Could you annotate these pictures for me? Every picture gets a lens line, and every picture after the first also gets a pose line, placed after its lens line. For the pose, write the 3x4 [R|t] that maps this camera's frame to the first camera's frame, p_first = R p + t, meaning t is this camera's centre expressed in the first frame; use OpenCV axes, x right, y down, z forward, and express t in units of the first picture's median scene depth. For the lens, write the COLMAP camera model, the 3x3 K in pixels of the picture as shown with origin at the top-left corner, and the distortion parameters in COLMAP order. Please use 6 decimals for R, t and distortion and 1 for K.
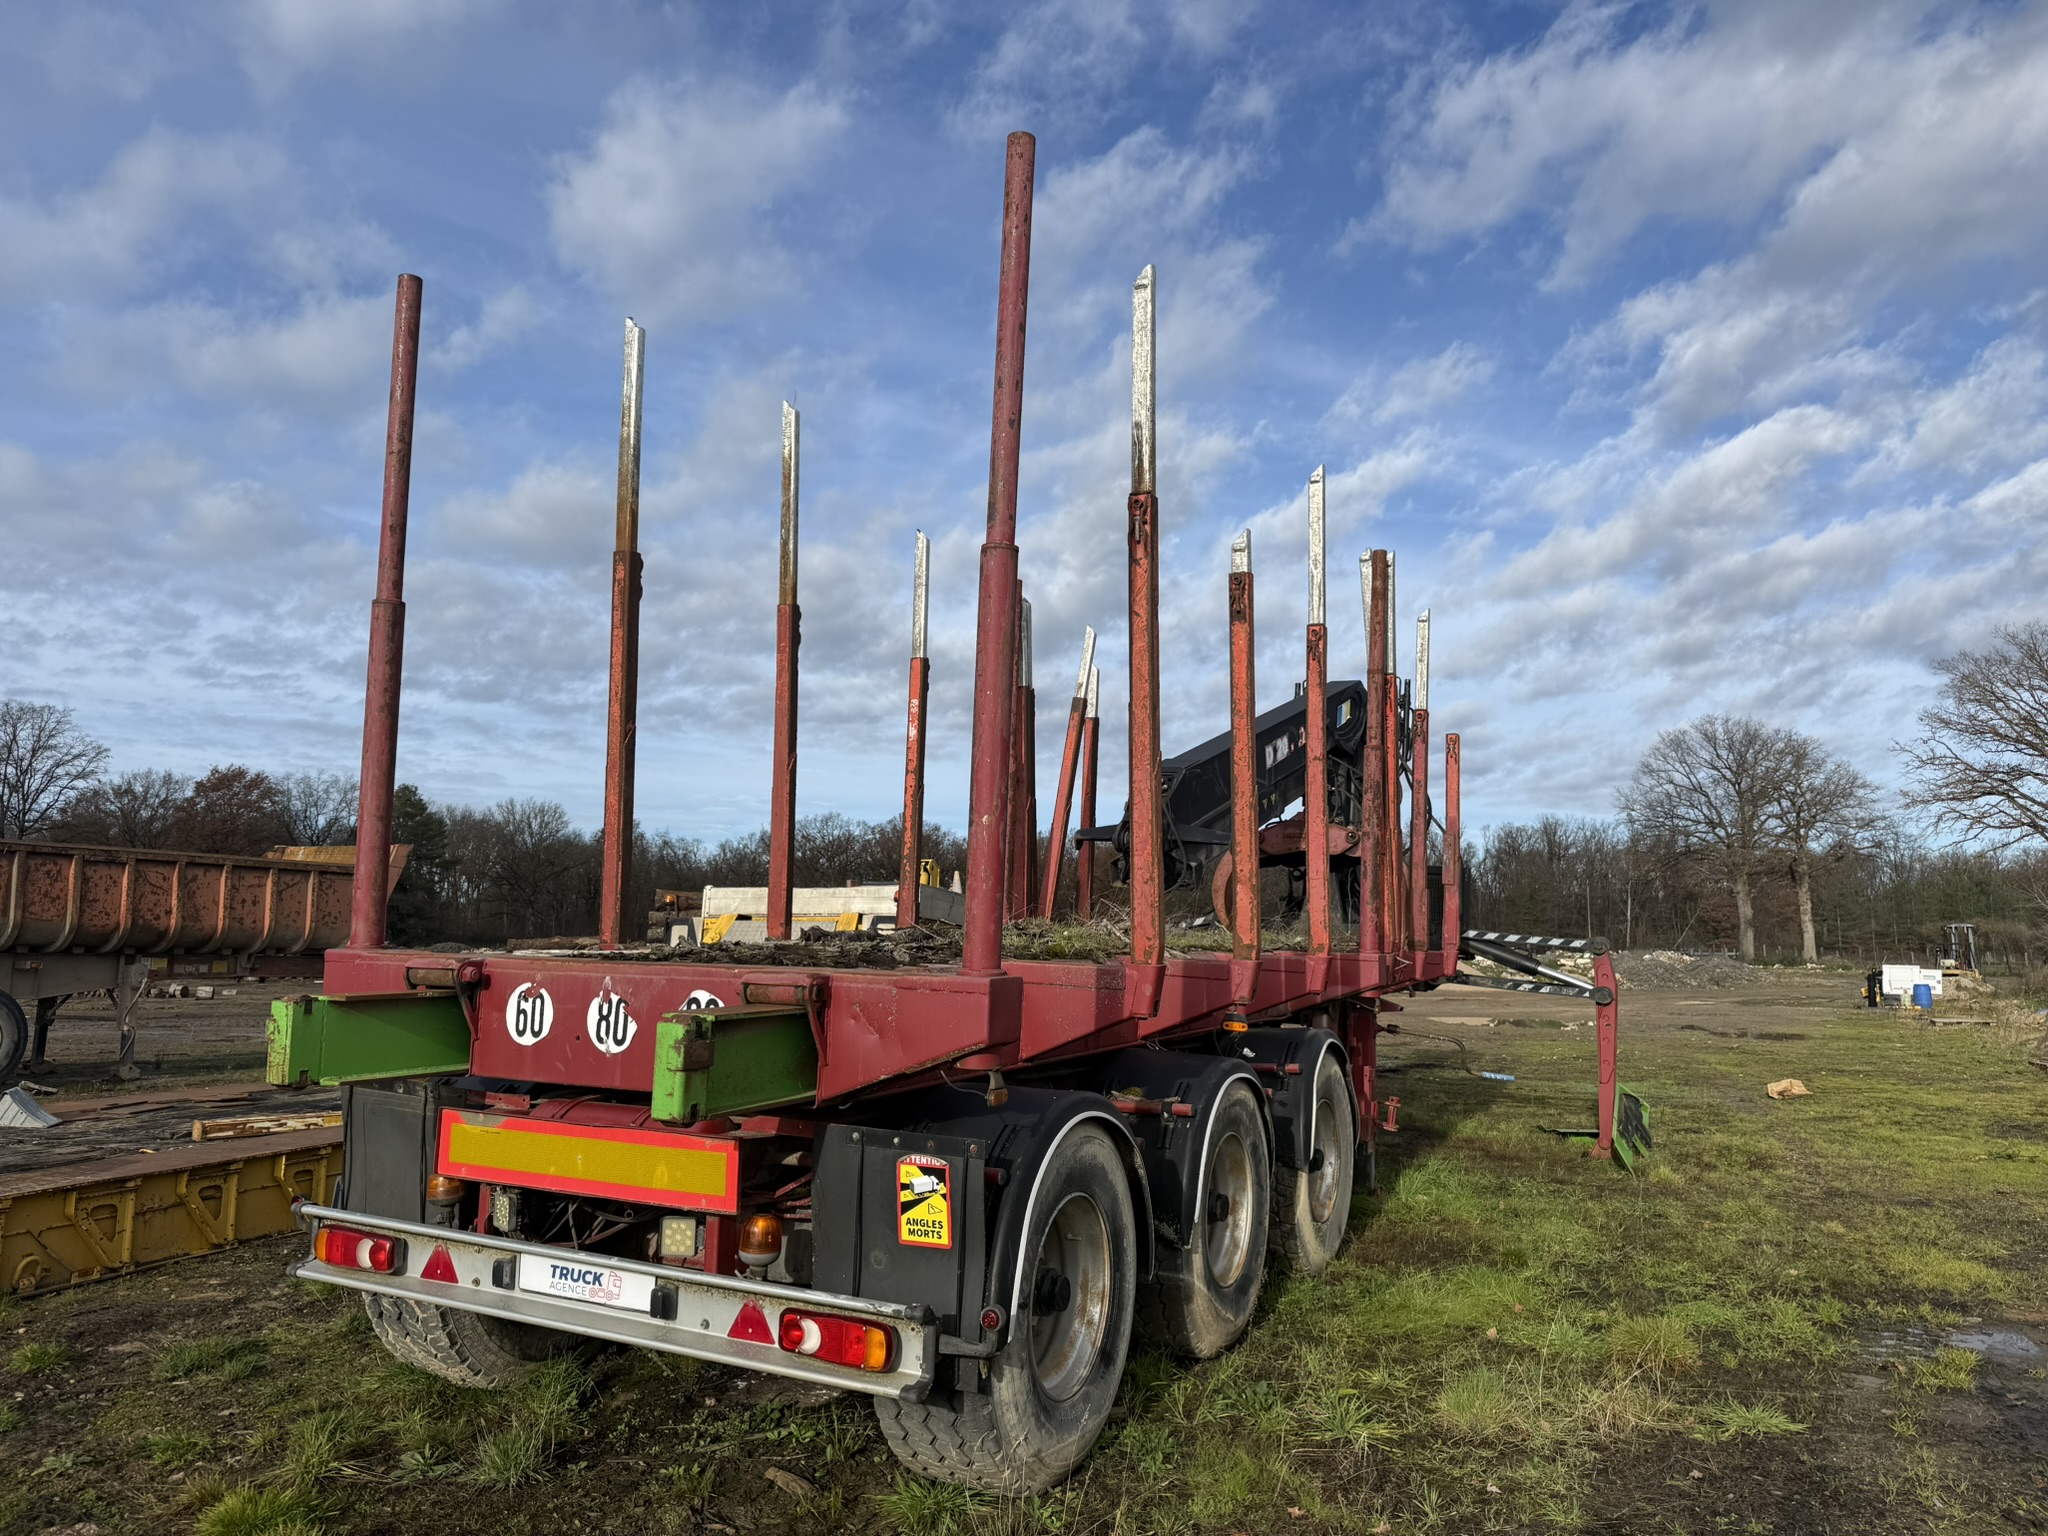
lens RADIAL K [[1473.2, 0, 1020.1], [0, 1473.2, 772.1], [0, 0, 1]] dist [0.046911, -0.014286]
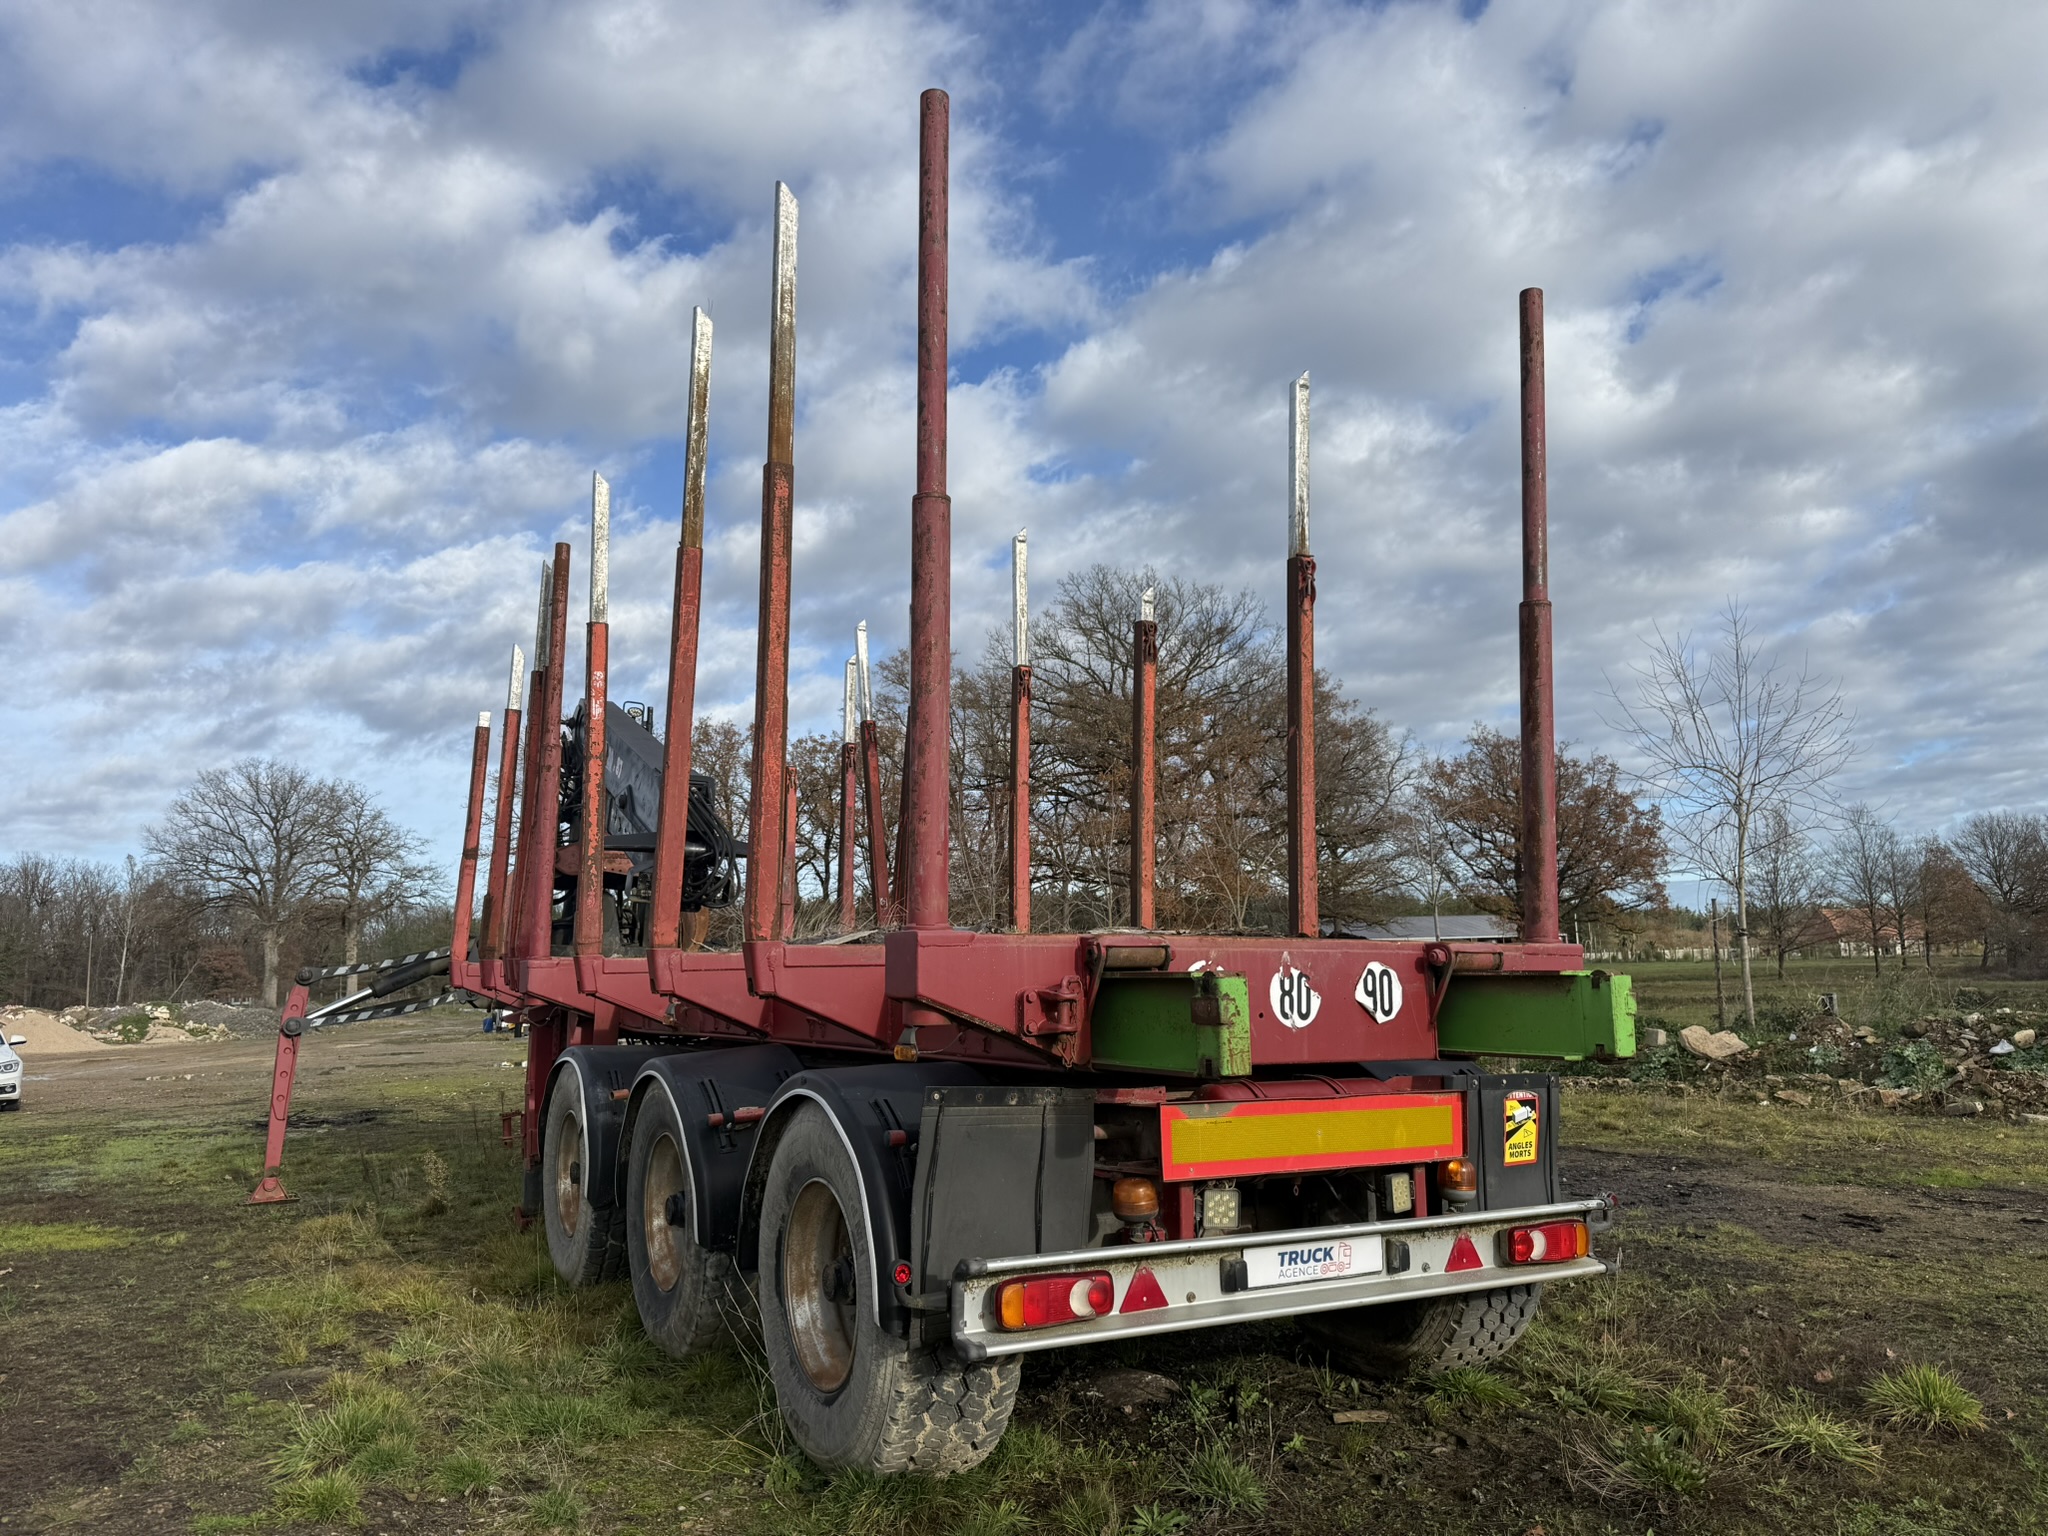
lens RADIAL K [[1473.2, 0, 1020.1], [0, 1473.2, 772.1], [0, 0, 1]] dist [0.046911, -0.014286]
pose [[0.545109, 0.093659, 0.833117, -0.968435], [-0.064746, 0.995475, -0.069548, 0.079650], [-0.835861, -0.016030, 0.548707, 0.489769]]
